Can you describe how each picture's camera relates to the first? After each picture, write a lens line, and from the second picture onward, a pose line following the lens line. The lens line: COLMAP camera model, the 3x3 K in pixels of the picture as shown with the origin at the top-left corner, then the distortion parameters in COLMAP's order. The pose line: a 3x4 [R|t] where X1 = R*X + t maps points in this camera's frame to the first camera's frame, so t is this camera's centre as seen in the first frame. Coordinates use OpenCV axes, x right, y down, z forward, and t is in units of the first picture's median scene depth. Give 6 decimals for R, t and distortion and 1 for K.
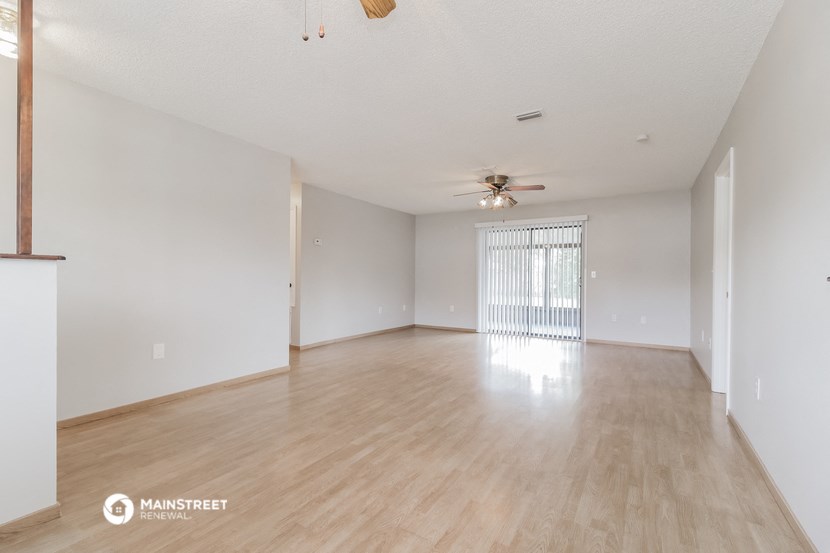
lens RADIAL K [[382.1, 0, 415.0], [0, 382.1, 276.5], [0, 0, 1]] dist [-0.004338, -0.000539]
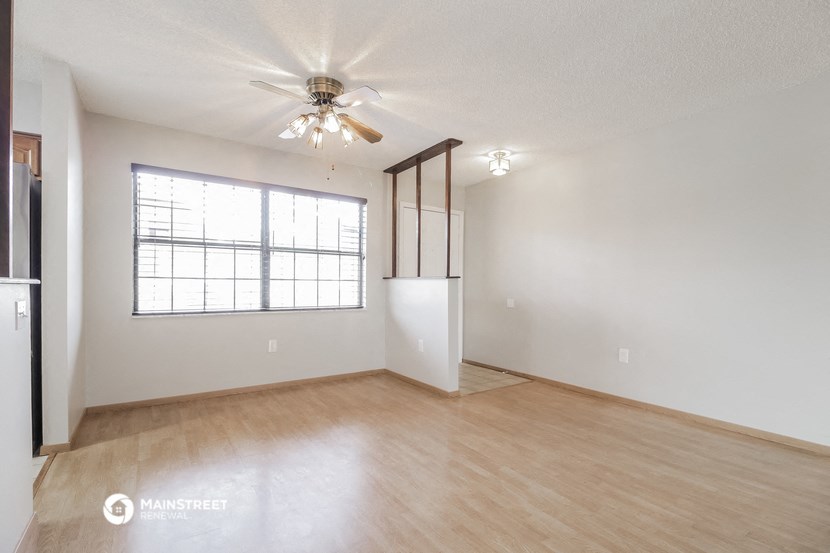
lens RADIAL K [[382.1, 0, 415.0], [0, 382.1, 276.5], [0, 0, 1]] dist [-0.004338, -0.000539]
pose [[-0.413092, -0.027997, -0.910259, 0.691486], [-0.010443, 0.999607, -0.026006, 0.001337], [0.910629, -0.001237, -0.413222, 1.054305]]
